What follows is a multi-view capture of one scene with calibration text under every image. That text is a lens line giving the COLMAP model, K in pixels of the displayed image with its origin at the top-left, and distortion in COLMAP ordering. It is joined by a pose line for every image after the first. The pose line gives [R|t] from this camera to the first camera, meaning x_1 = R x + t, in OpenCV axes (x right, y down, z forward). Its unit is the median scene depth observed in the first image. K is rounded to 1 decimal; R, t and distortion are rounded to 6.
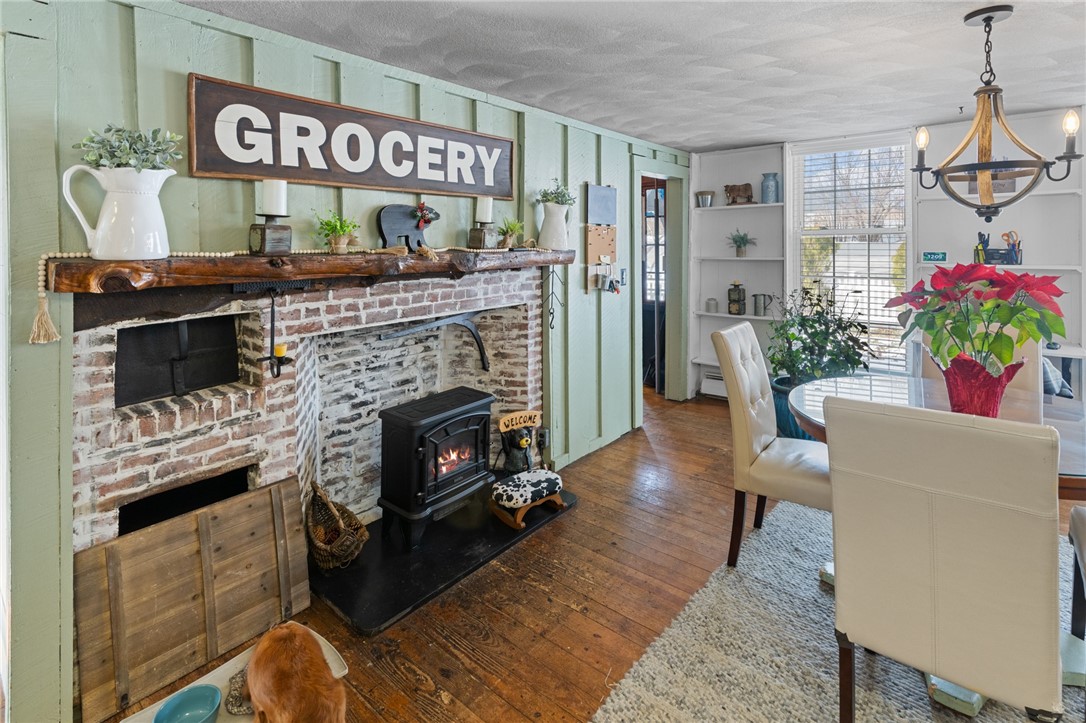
lens RADIAL K [[530.2, 0, 532.7], [0, 530.2, 246.3], [0, 0, 1]] dist [-0.003385, -0.000846]
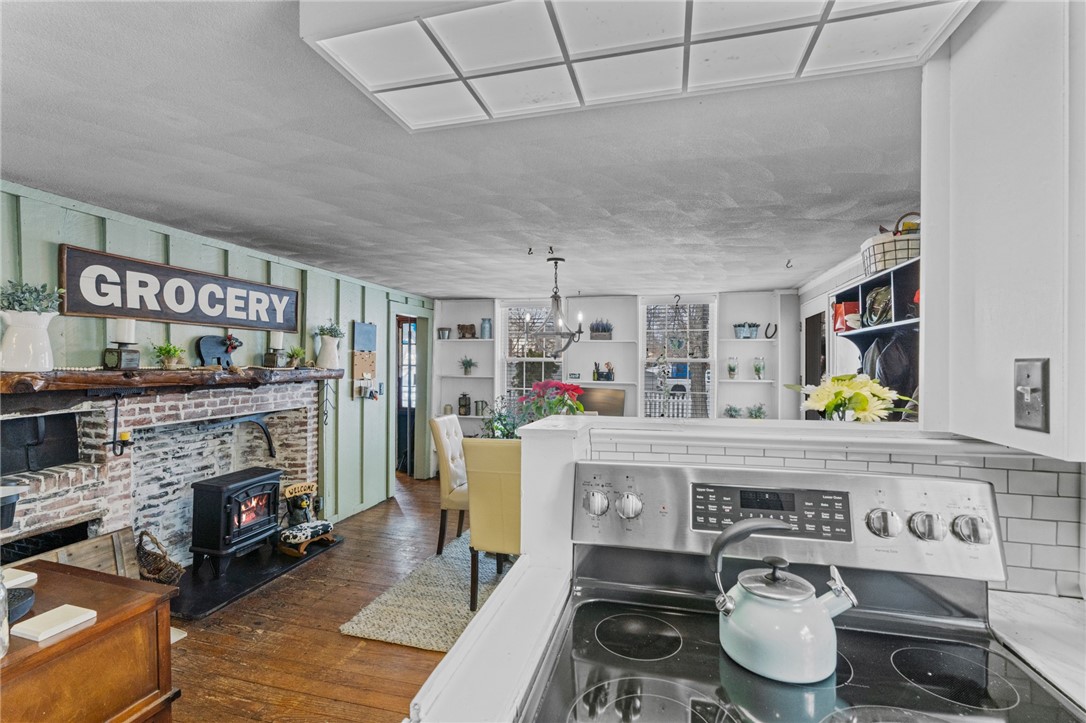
lens RADIAL K [[492.9, 0, 536.7], [0, 492.9, 377.4], [0, 0, 1]] dist [-0.011630, 0.003732]
pose [[0.899949, 0.009360, 0.435895, -0.041696], [-0.020532, 0.999570, 0.020927, -0.011309], [-0.435512, -0.027783, 0.899754, -0.566270]]
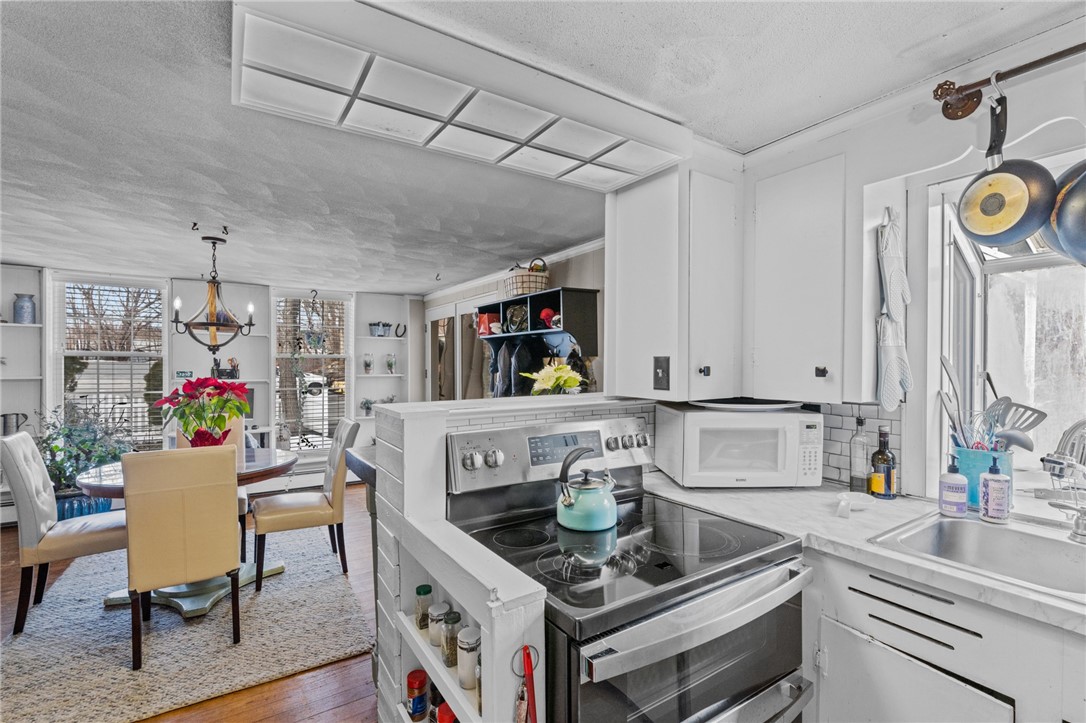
lens RADIAL K [[492.9, 0, 549.7], [0, 492.9, 377.5], [0, 0, 1]] dist [-0.011630, 0.003732]
pose [[0.276903, -0.011425, 0.960830, -0.342494], [-0.009413, 0.999849, 0.014602, -0.001016], [-0.960852, -0.013088, 0.276754, -0.448991]]
